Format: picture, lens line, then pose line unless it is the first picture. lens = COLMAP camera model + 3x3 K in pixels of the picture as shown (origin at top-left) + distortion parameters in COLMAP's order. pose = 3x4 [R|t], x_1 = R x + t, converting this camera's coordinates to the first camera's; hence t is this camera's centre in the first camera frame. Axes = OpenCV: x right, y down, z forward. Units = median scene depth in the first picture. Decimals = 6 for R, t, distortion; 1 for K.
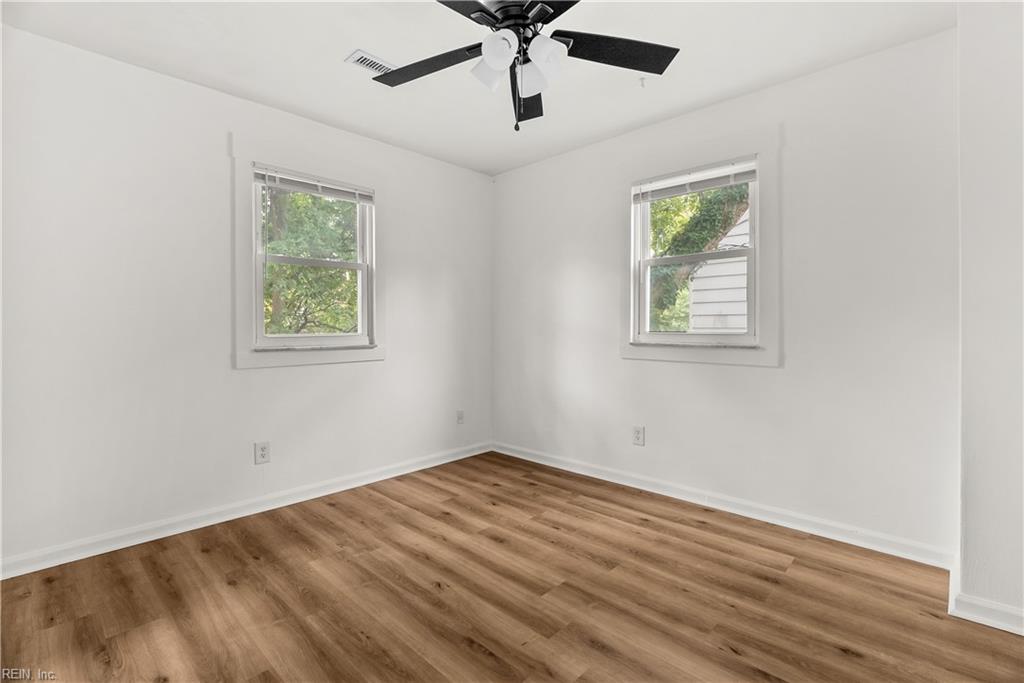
lens RADIAL K [[467.7, 0, 511.8], [0, 467.7, 333.1], [0, 0, 1]] dist [-0.011117, 0.001064]
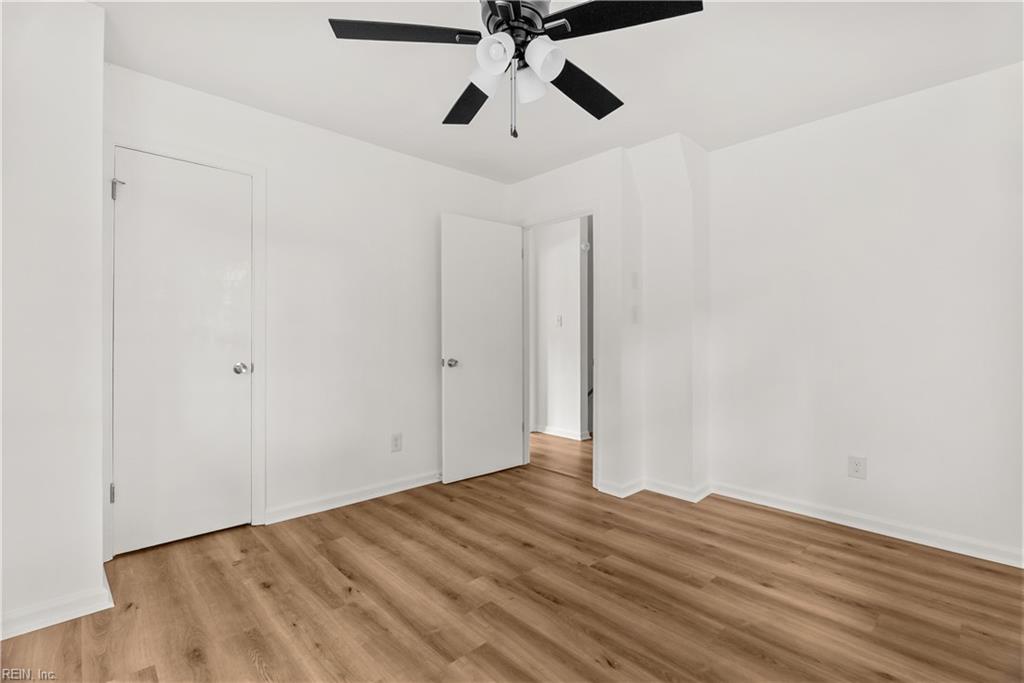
lens RADIAL K [[467.7, 0, 512.0], [0, 467.7, 339.1], [0, 0, 1]] dist [-0.011117, 0.001064]
pose [[-0.998514, 0.000135, 0.054498, -0.036660], [0.001097, 0.999844, 0.017626, -0.030769], [-0.054487, 0.017660, -0.998358, 2.010223]]
